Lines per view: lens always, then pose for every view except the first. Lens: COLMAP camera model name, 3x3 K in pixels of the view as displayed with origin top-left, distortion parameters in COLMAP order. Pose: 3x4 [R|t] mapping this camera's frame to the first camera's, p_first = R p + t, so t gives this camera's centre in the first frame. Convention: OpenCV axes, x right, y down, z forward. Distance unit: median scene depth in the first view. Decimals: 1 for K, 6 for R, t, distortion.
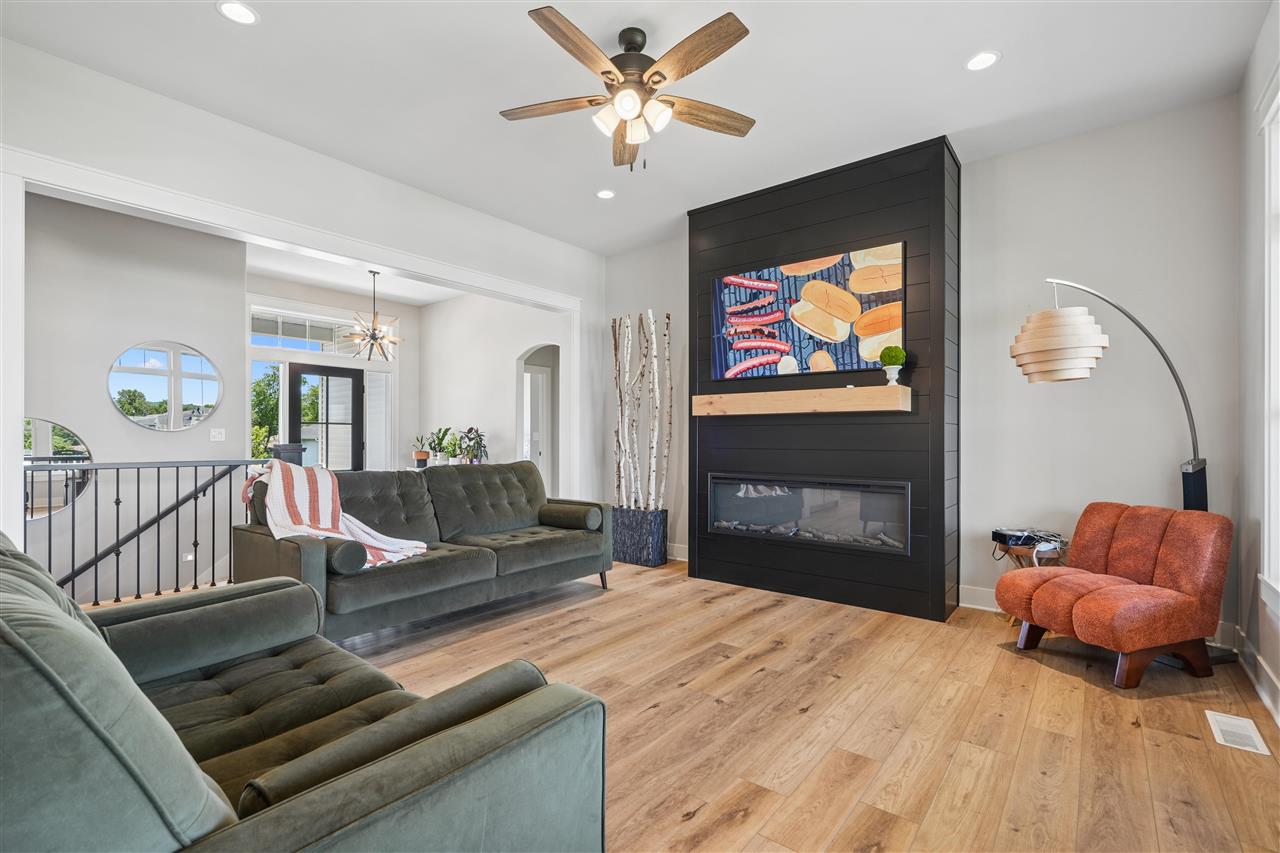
lens RADIAL K [[591.3, 0, 625.1], [0, 591.3, 436.4], [0, 0, 1]] dist [-0.000395, 0.001923]
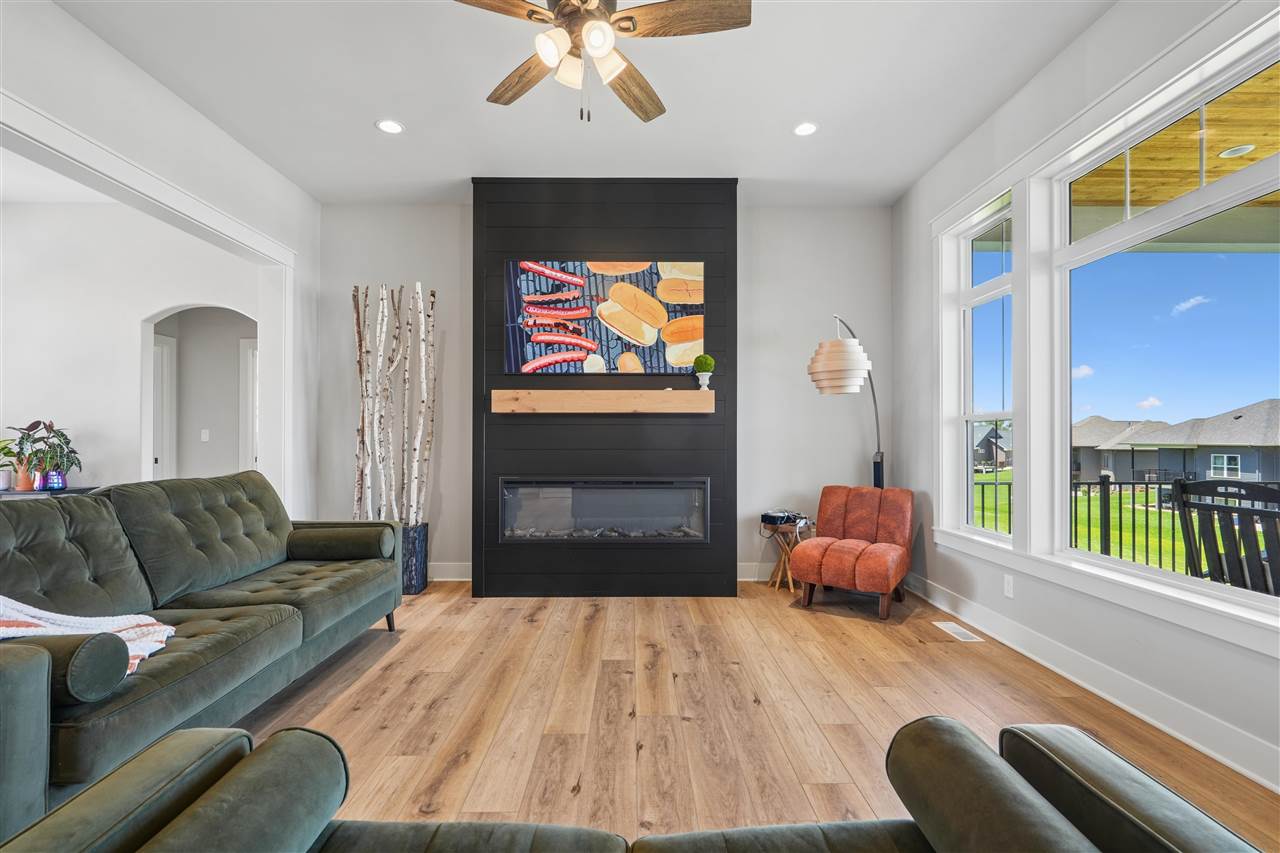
lens RADIAL K [[591.3, 0, 638.3], [0, 591.3, 434.9], [0, 0, 1]] dist [-0.000395, 0.001923]
pose [[0.761301, 0.003538, 0.648389, -0.331867], [-0.001533, 0.999992, -0.003656, 0.001266], [-0.648397, 0.001789, 0.761300, 0.219682]]
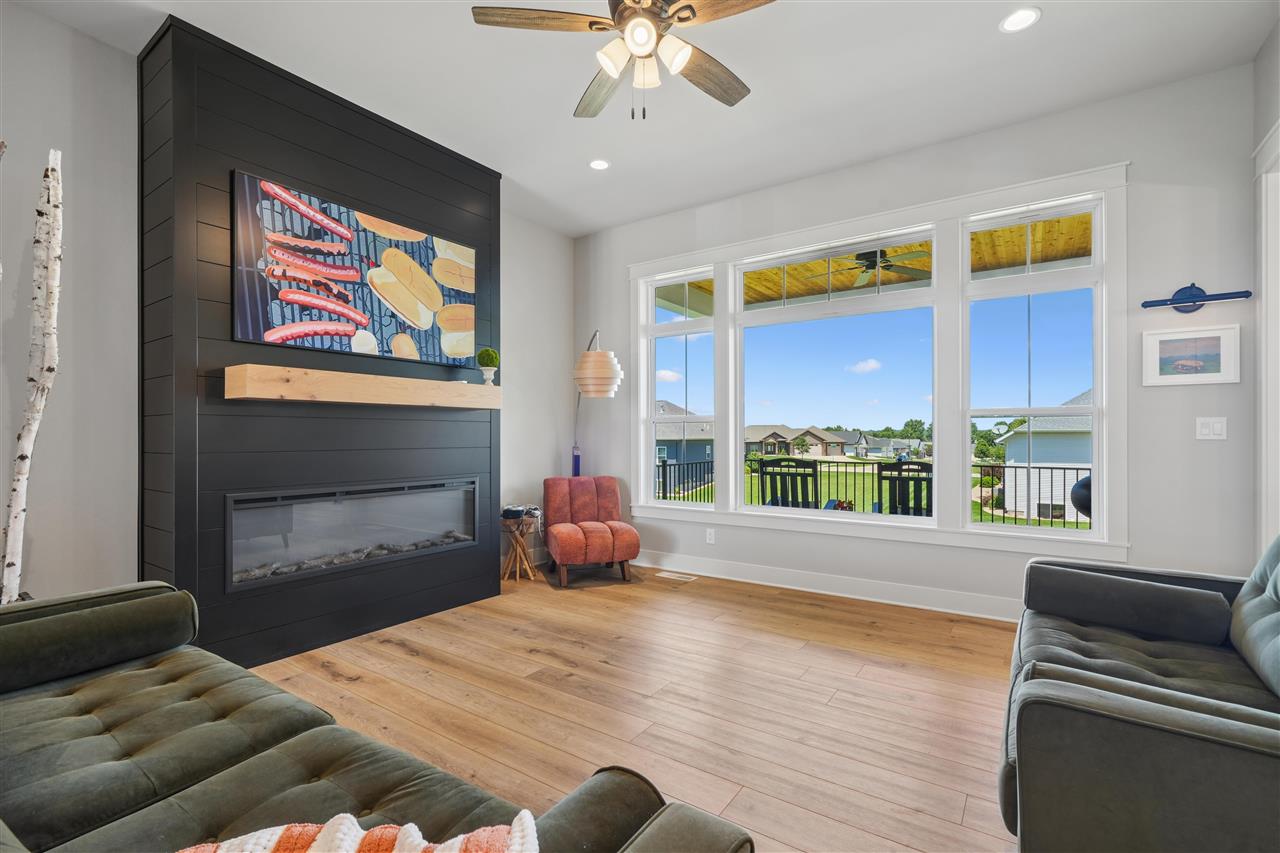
lens RADIAL K [[591.3, 0, 645.0], [0, 591.3, 433.6], [0, 0, 1]] dist [-0.000395, 0.001923]
pose [[-0.107188, 0.000826, 0.994238, -0.586995], [-0.002088, 0.999997, -0.001055, 0.000597], [-0.994237, -0.002189, -0.107186, 0.770986]]
